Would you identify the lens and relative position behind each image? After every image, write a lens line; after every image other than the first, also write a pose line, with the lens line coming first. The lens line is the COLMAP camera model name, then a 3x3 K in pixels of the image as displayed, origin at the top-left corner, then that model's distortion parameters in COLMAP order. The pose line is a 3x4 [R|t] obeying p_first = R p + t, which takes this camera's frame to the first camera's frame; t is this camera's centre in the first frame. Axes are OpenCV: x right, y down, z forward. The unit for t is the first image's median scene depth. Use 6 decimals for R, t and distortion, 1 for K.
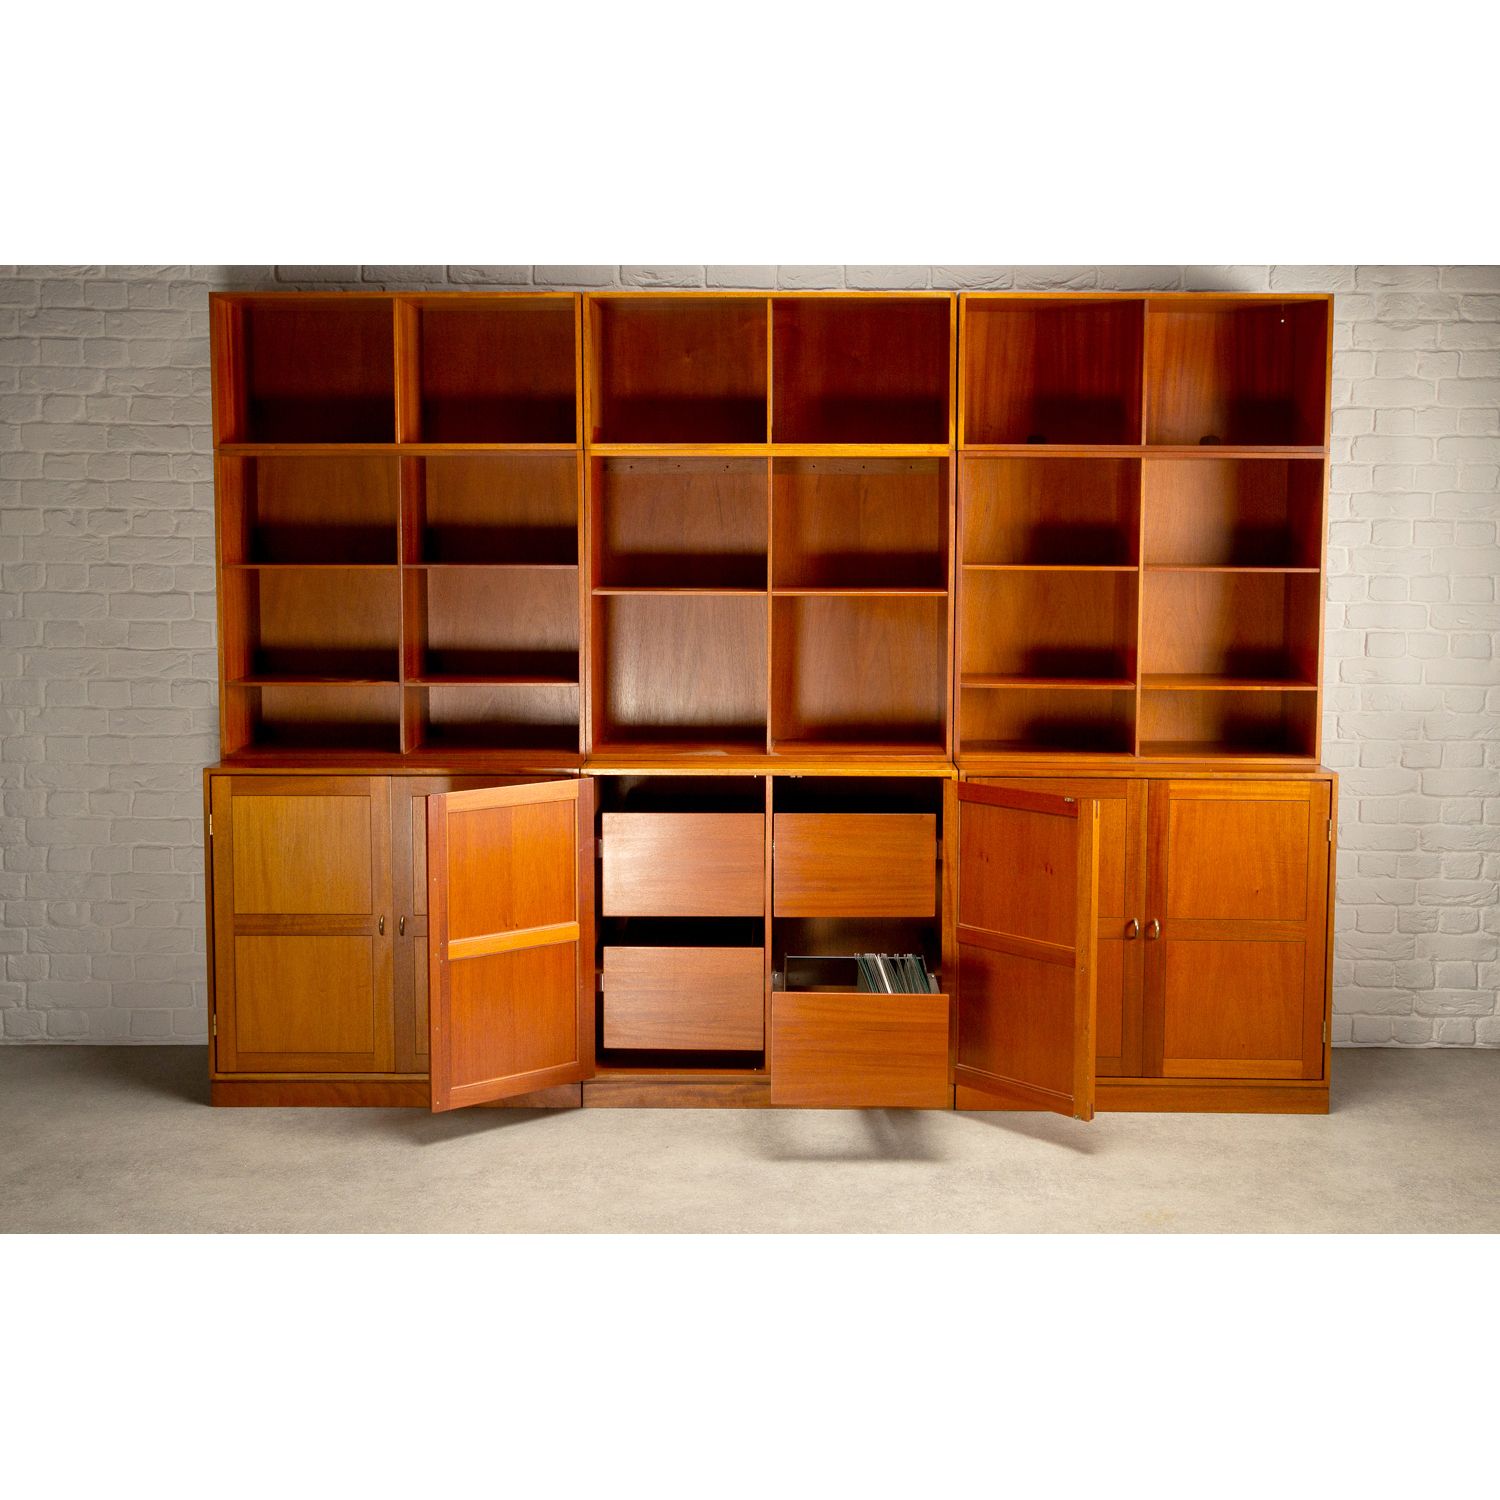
lens RADIAL K [[1942.6, 0, 750.0], [0, 1942.6, 750.0], [0, 0, 1]] dist [0.015739, 0.058062]
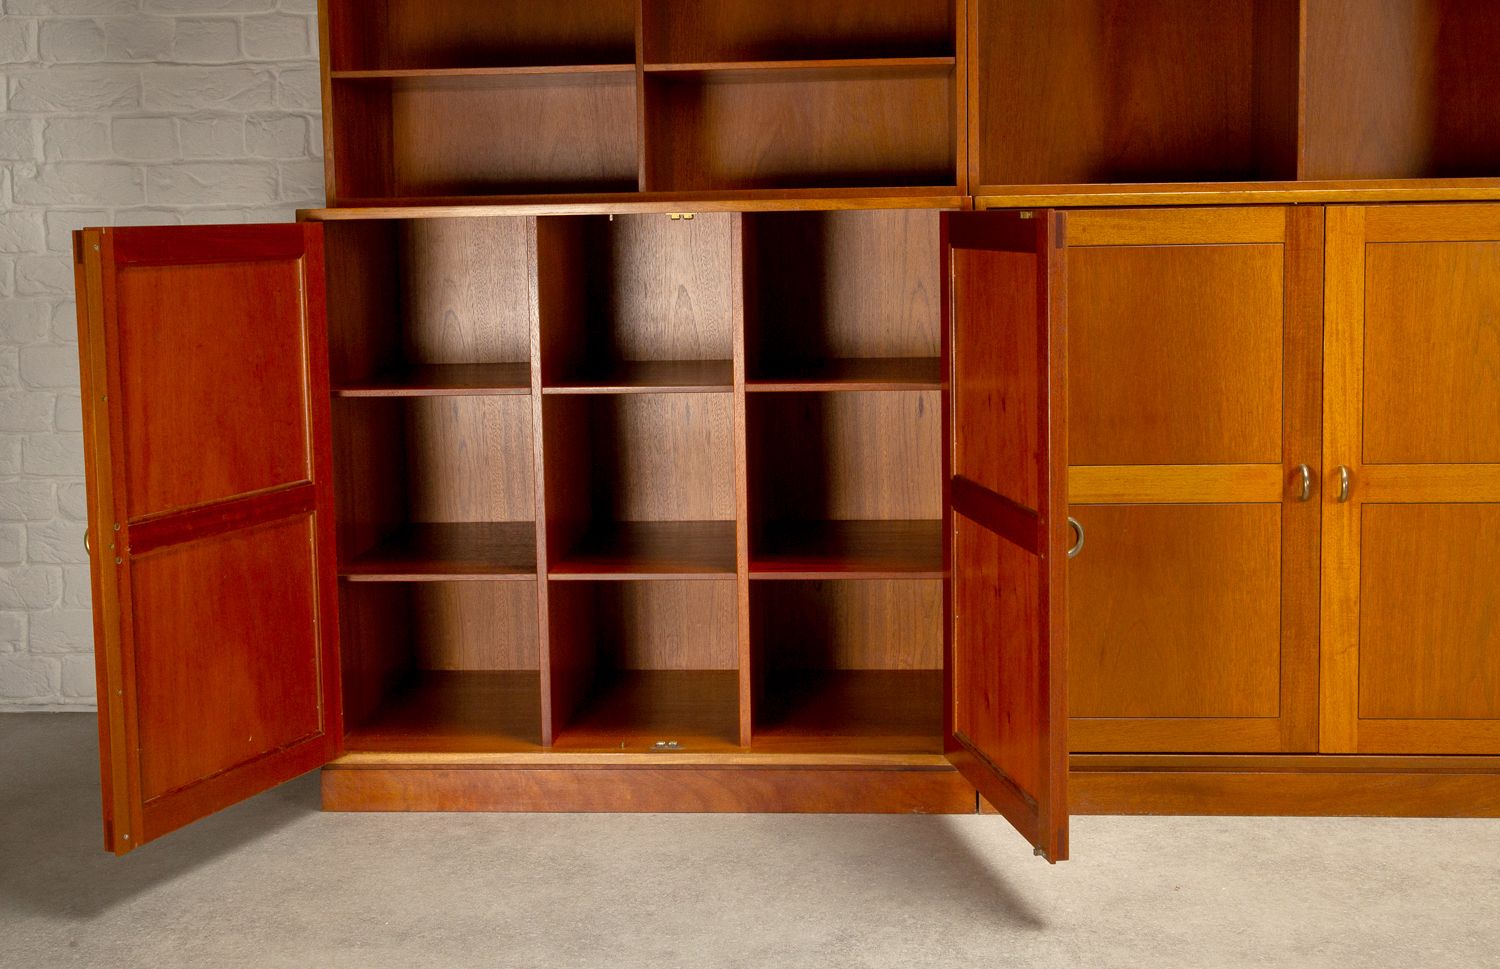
lens RADIAL K [[2230.5, 0, 796.2], [0, 2230.5, 486.7], [0, 0, 1]] dist [0.003464, 0.154769]
pose [[0.998078, -0.008666, -0.061364, -0.083942], [0.010898, 0.999288, 0.036130, 0.057077], [0.061007, -0.036730, 0.997461, 0.310416]]
